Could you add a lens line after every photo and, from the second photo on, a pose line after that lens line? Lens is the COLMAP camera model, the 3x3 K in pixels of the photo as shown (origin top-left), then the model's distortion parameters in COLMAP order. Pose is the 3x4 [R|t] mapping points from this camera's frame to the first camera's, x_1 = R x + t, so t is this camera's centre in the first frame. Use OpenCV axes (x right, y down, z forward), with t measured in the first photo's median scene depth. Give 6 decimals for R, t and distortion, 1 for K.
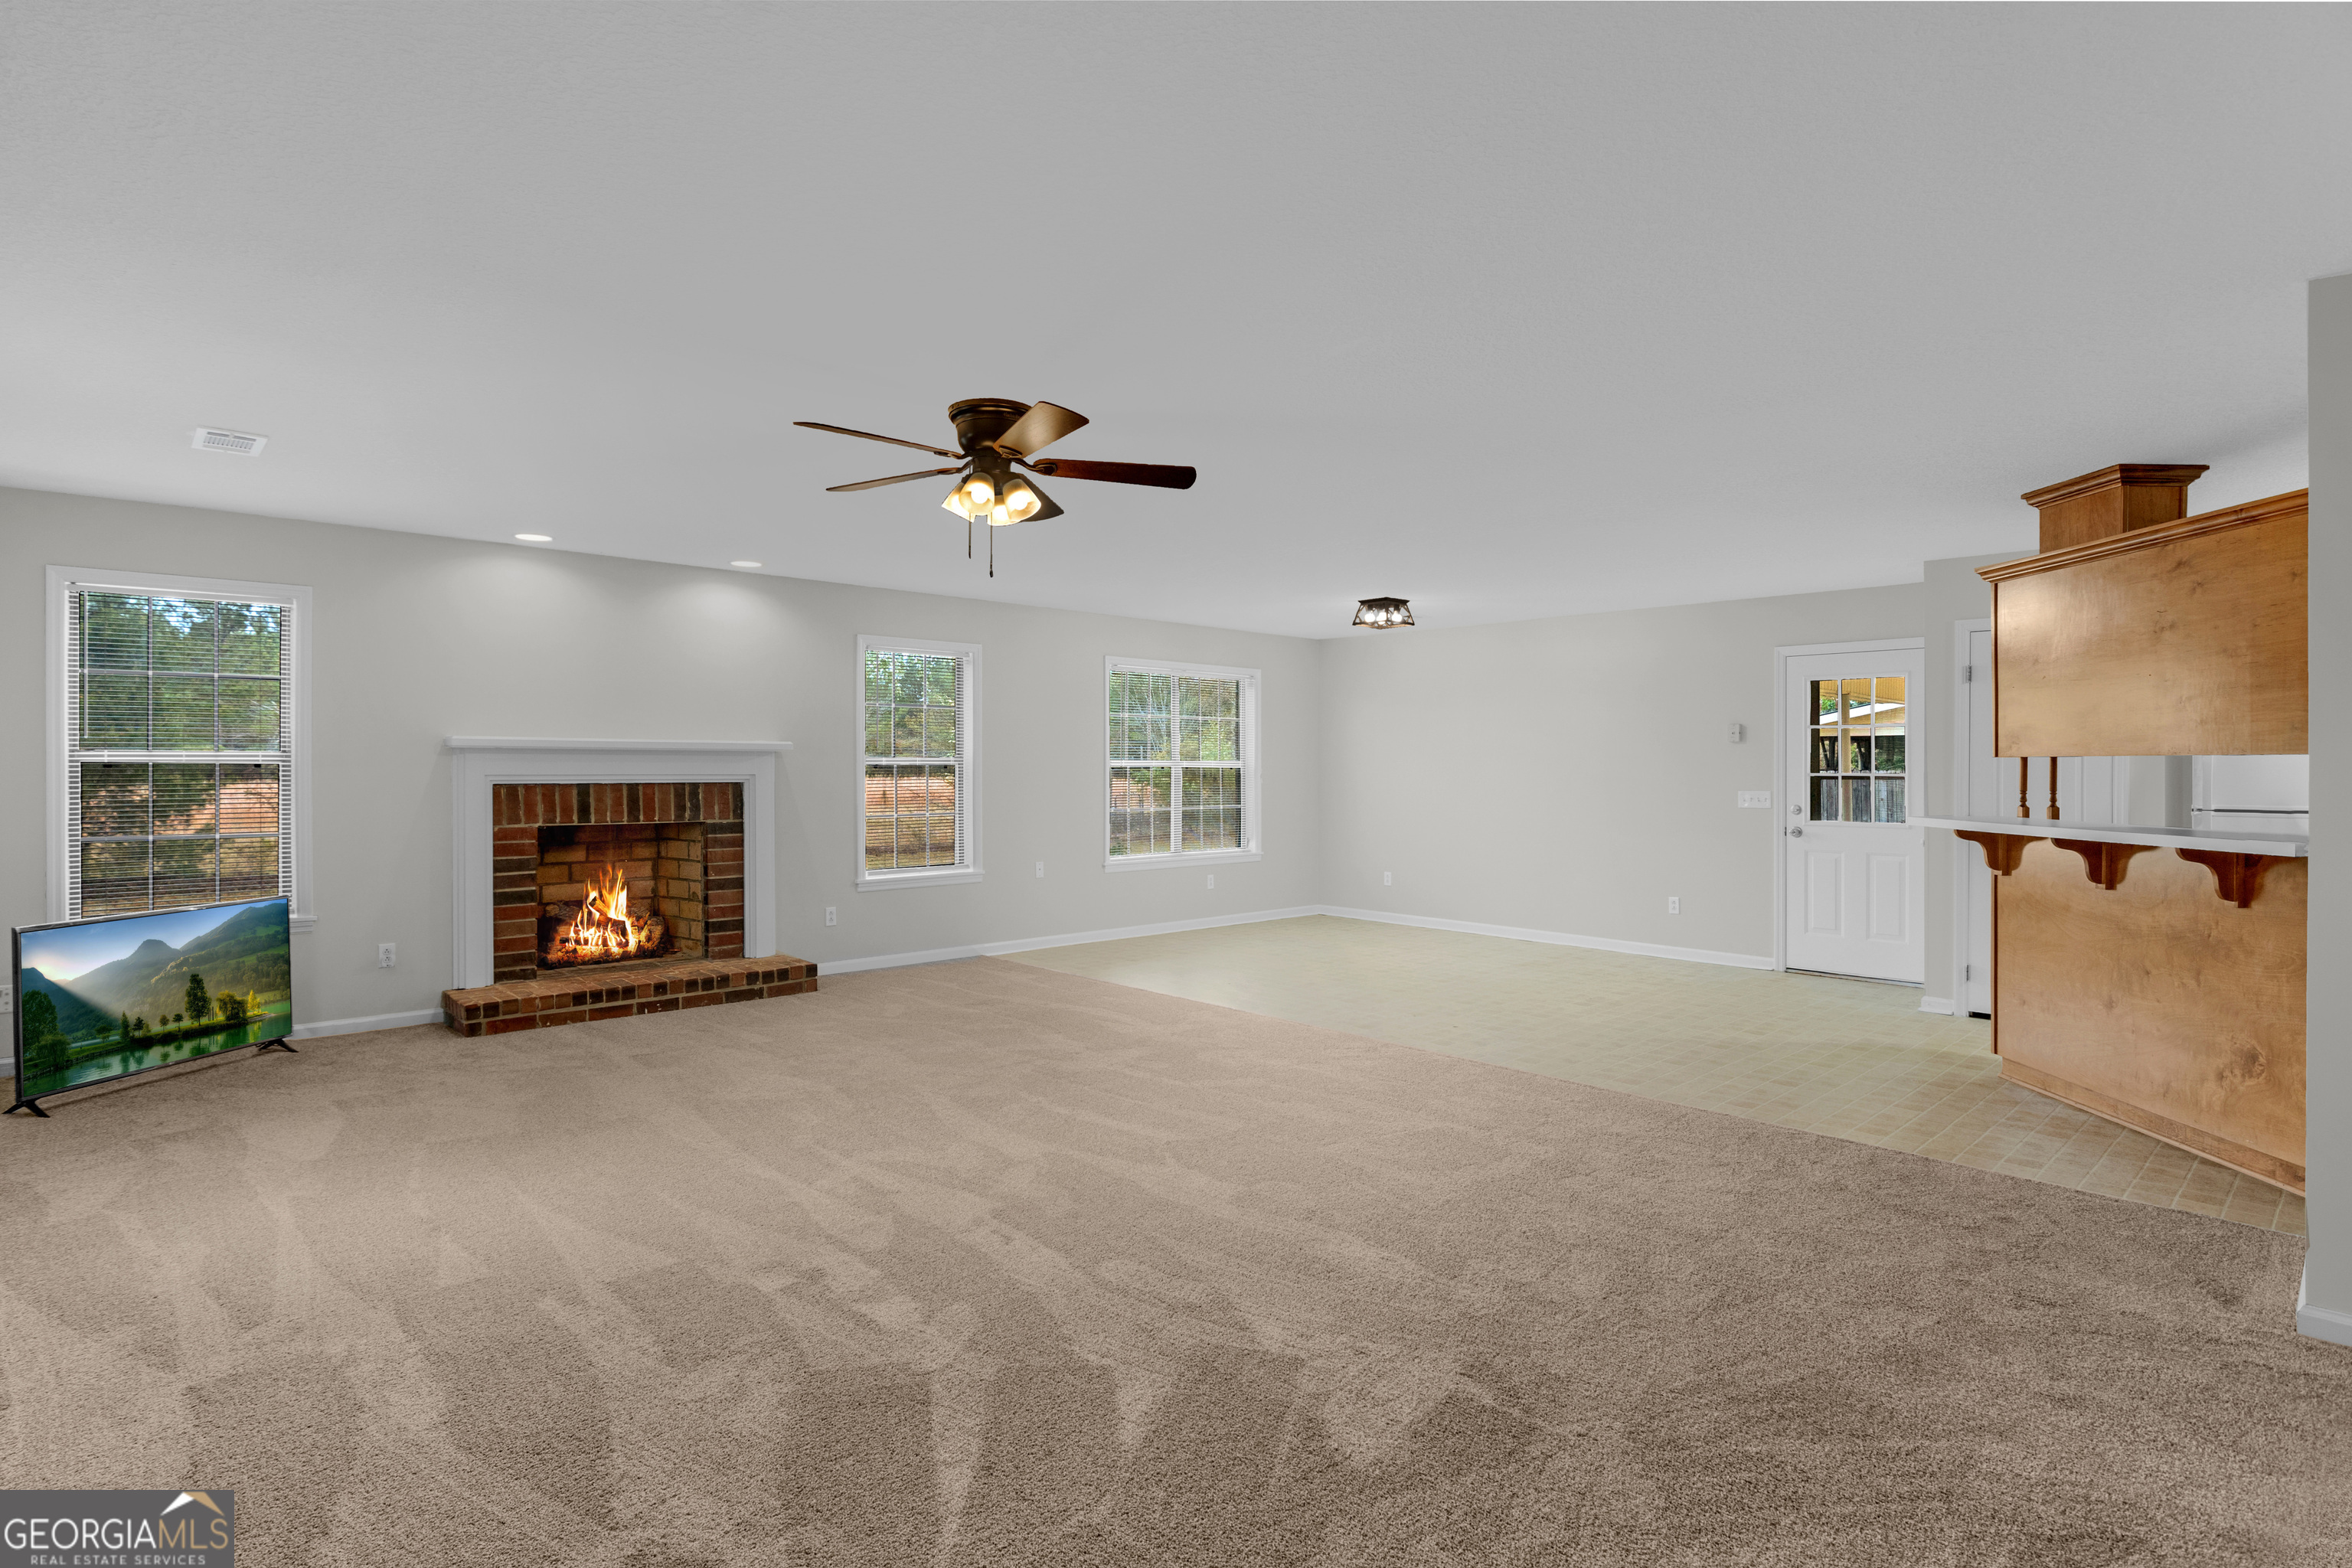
lens RADIAL K [[1161.9, 0, 1176.0], [0, 1161.9, 784.0], [0, 0, 1]] dist [0.021202, -0.054302]
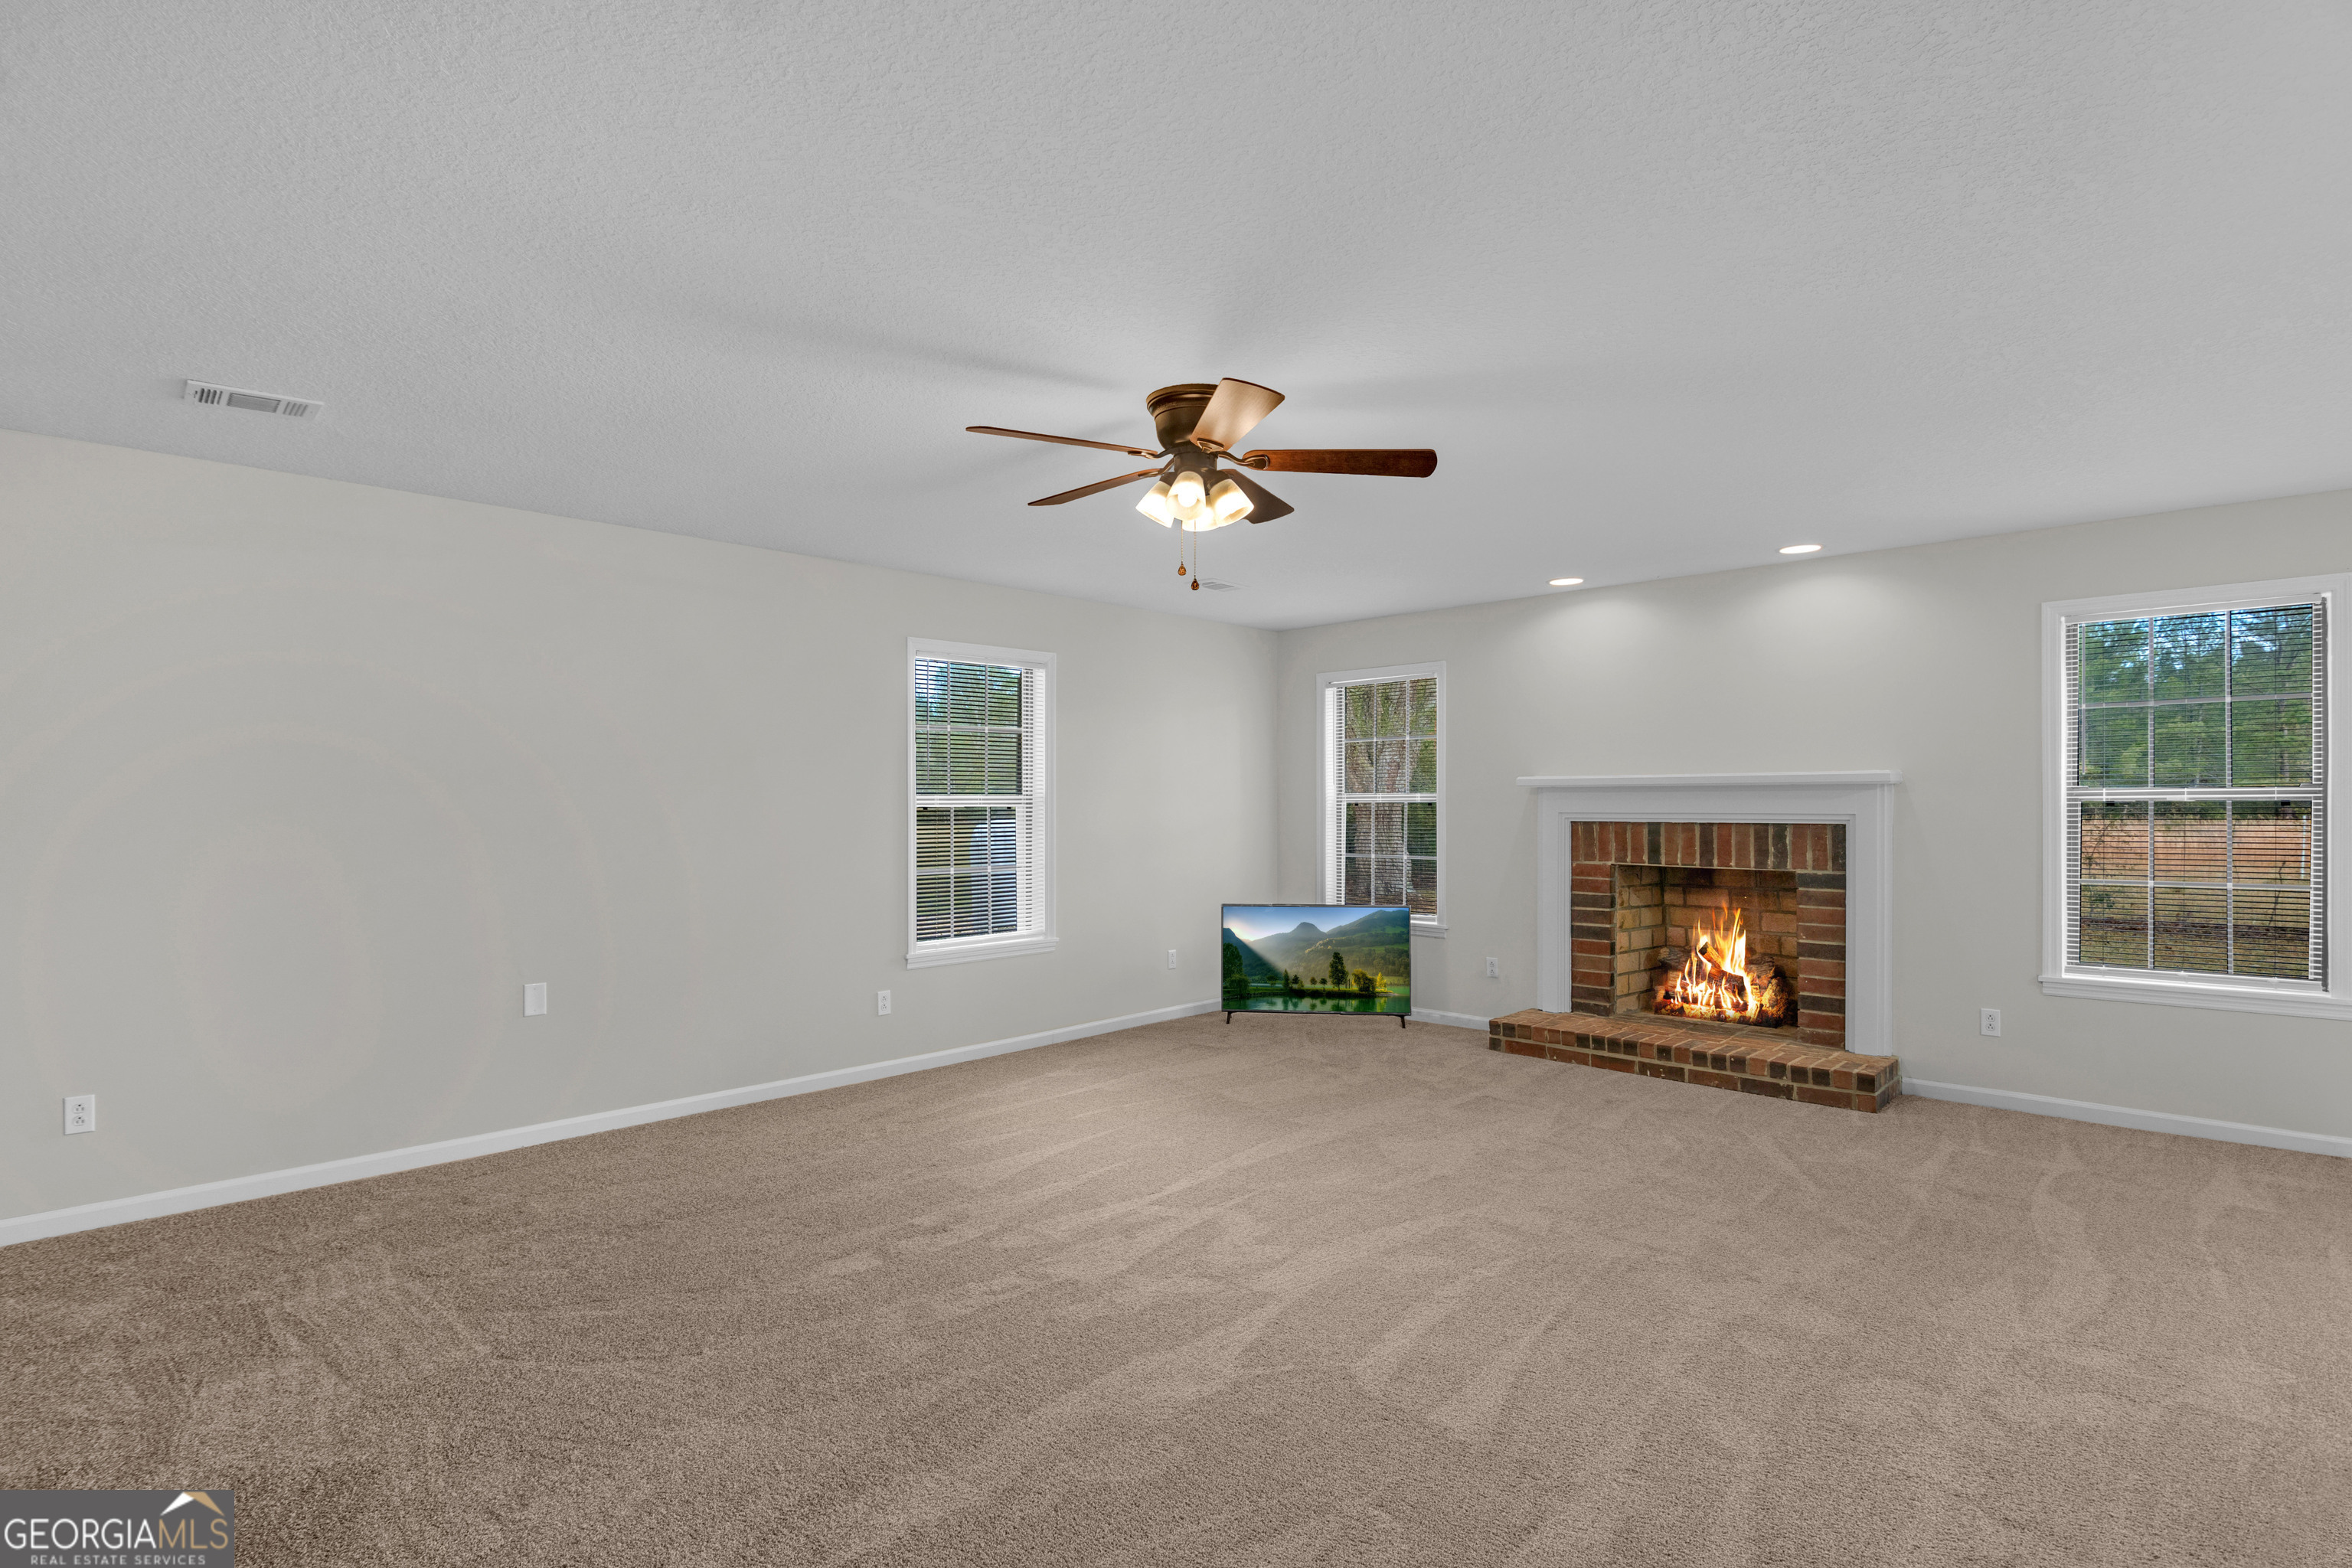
lens RADIAL K [[1161.9, 0, 1176.0], [0, 1161.9, 784.0], [0, 0, 1]] dist [0.021202, -0.054302]
pose [[0.031123, -0.019321, -0.999329, 0.518817], [-0.014457, 0.999700, -0.019778, -0.008514], [0.999411, 0.015063, 0.030835, 0.695902]]
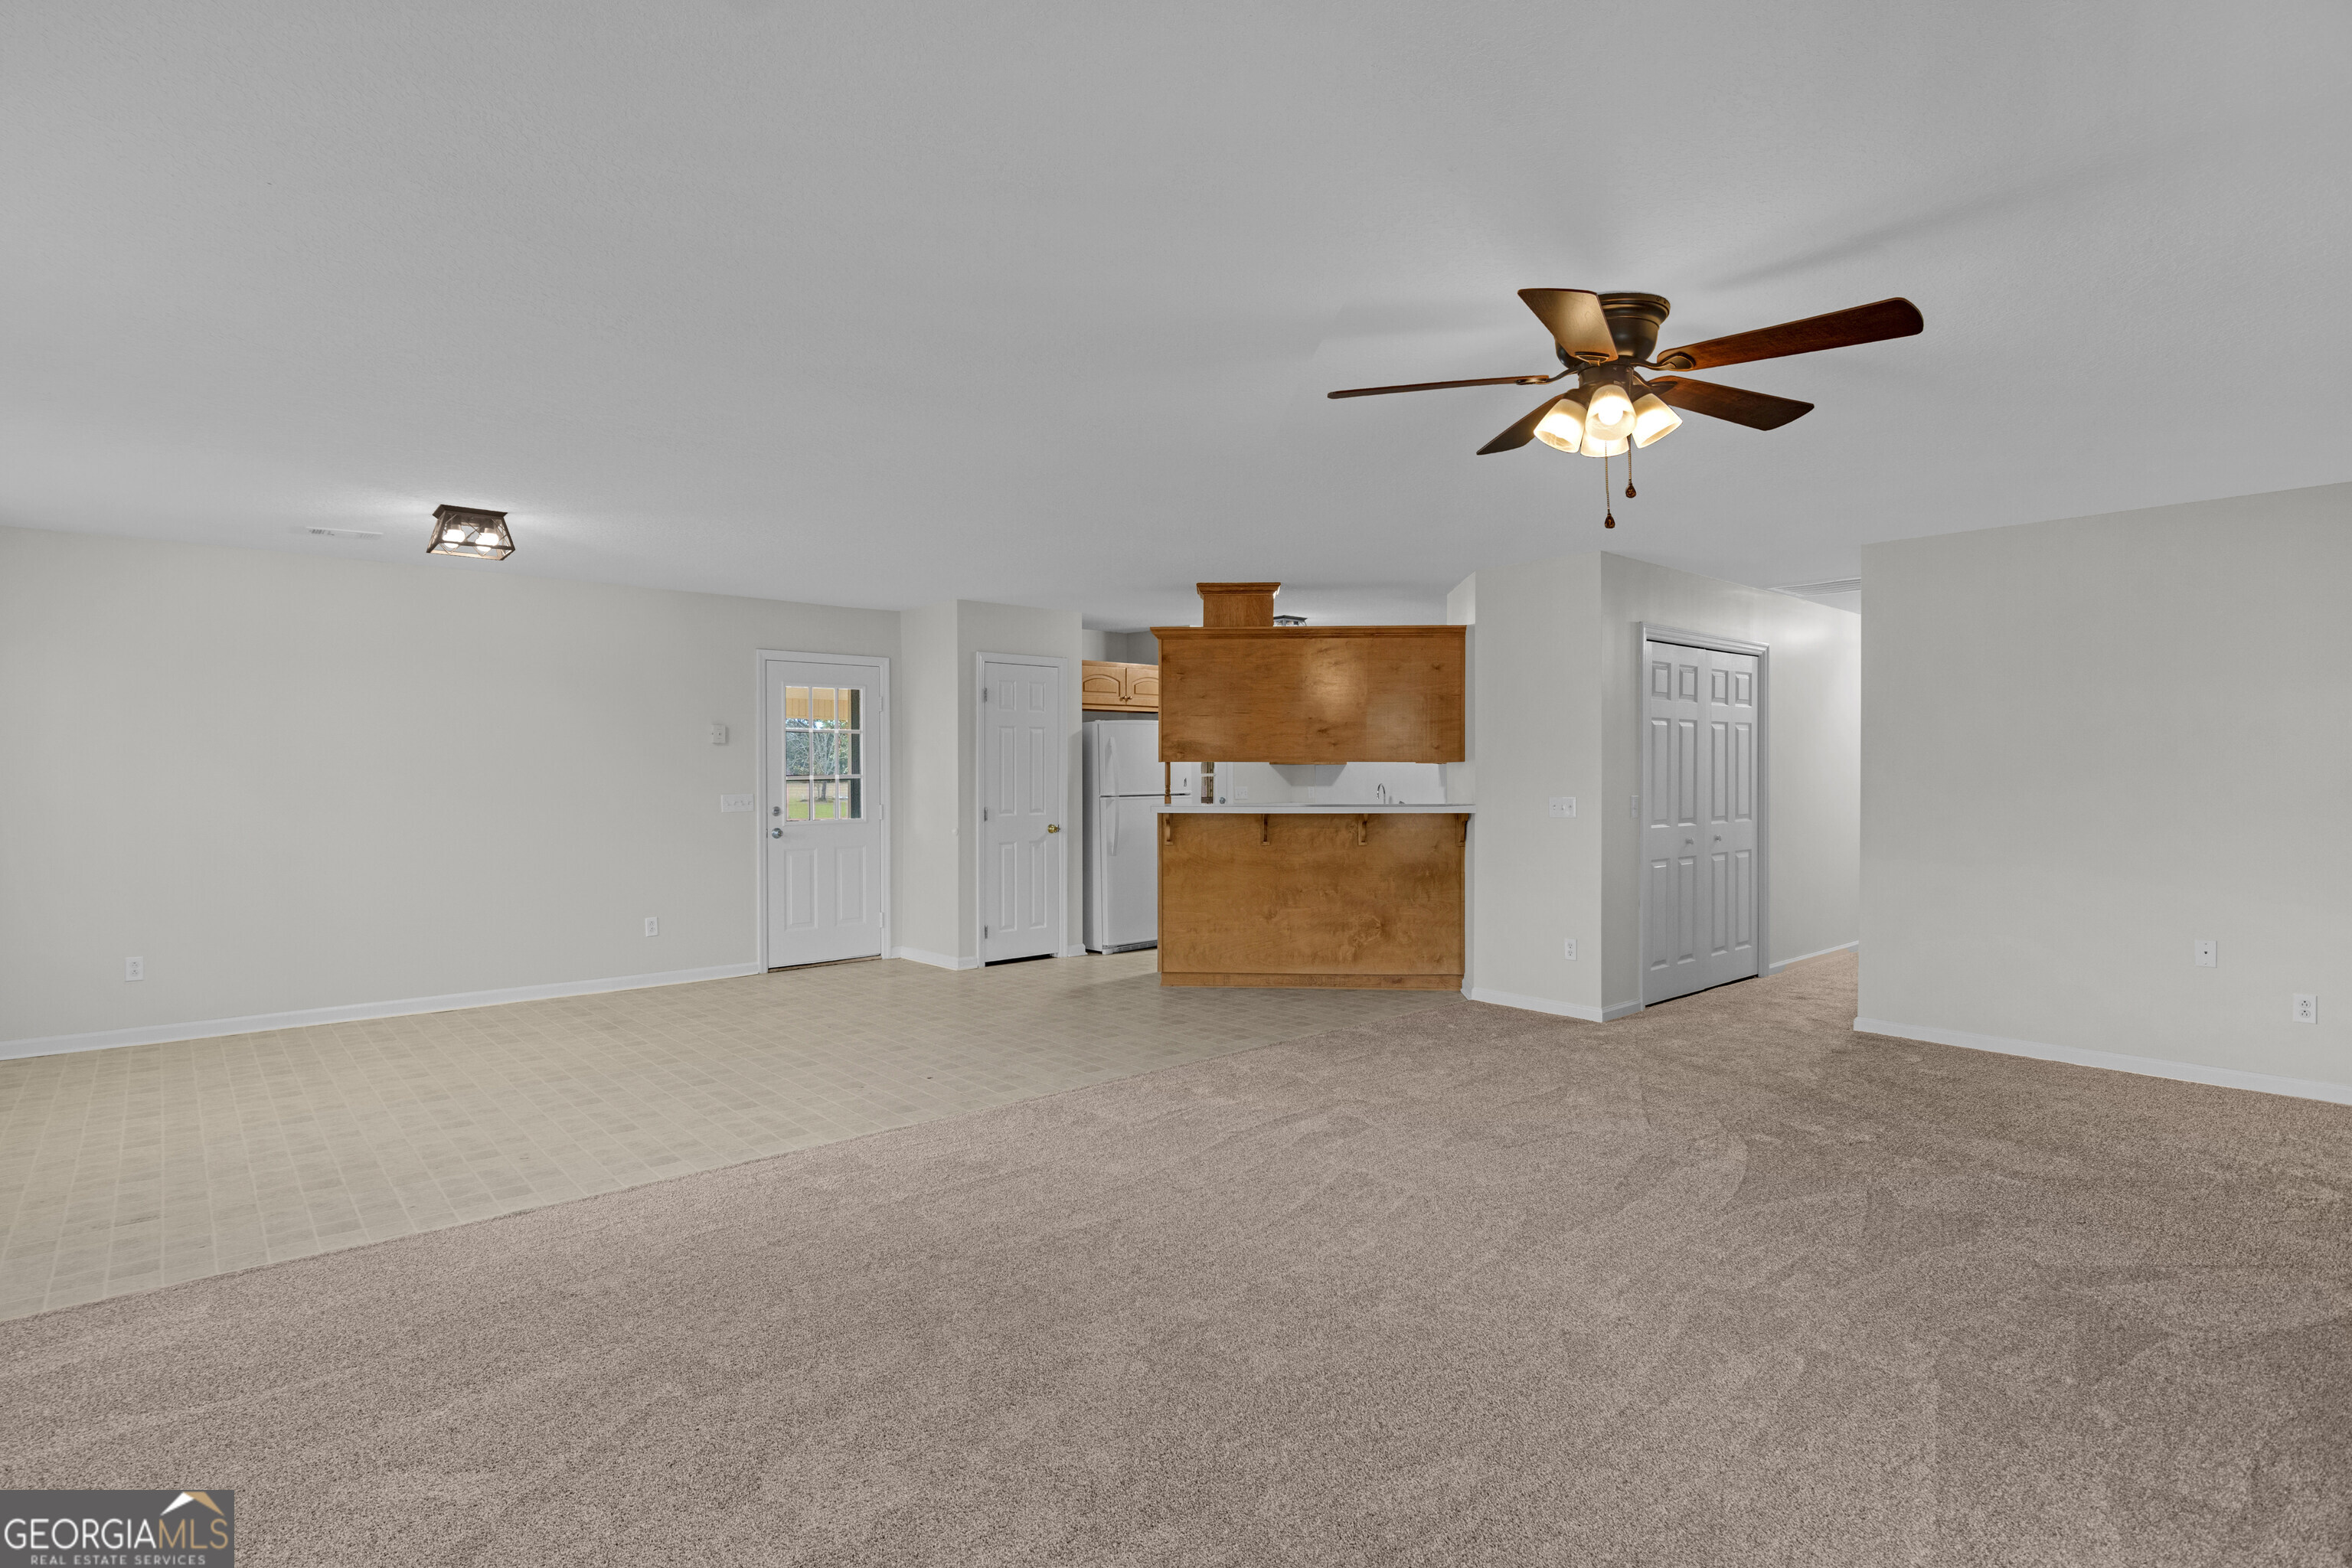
lens RADIAL K [[1161.9, 0, 1176.0], [0, 1161.9, 784.0], [0, 0, 1]] dist [0.021202, -0.054302]
pose [[-0.017578, -0.014383, 0.999742, -0.641262], [0.022993, 0.999626, 0.014786, -0.015542], [-0.999581, 0.023247, -0.017241, 0.923999]]
